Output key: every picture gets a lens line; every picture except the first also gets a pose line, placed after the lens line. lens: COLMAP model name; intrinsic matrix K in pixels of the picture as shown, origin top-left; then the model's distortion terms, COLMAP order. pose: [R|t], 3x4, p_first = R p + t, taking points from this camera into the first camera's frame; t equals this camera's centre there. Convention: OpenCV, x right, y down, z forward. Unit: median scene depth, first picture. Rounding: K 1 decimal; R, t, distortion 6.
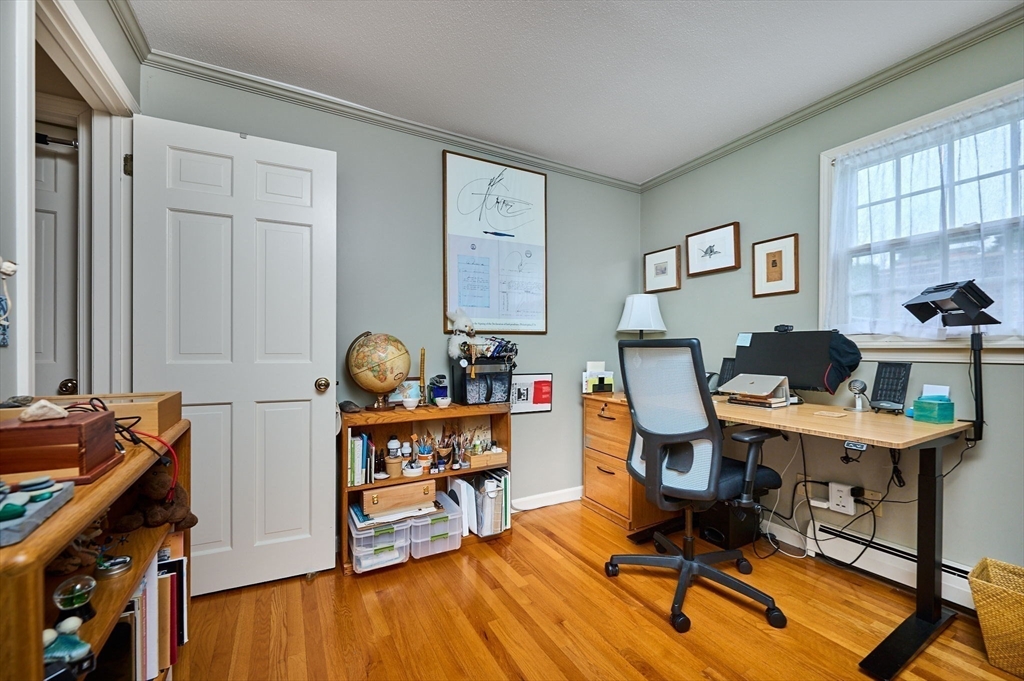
lens RADIAL K [[450.6, 0, 512.0], [0, 450.6, 340.5], [0, 0, 1]] dist [0.000294, -0.000069]
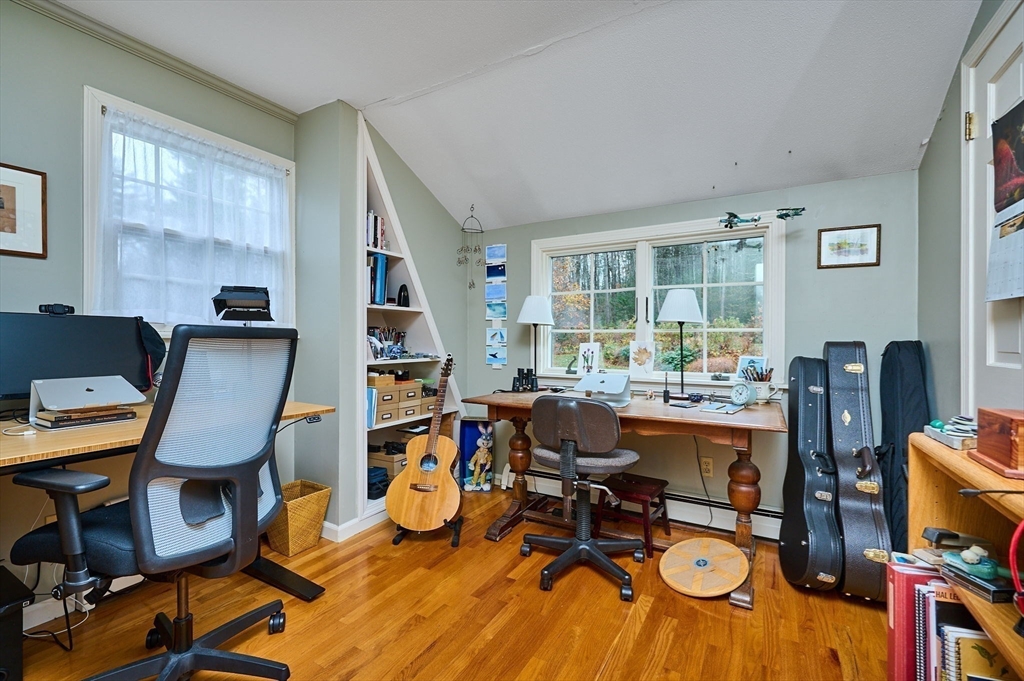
lens RADIAL K [[409.4, 0, 512.0], [0, 409.4, 340.5], [0, 0, 1]] dist [0.000406, 0.000036]
pose [[-0.515382, -0.010476, 0.856897, -0.320890], [-0.021635, 0.999766, -0.000790, 0.007291], [-0.856688, -0.018946, -0.515487, 0.778739]]
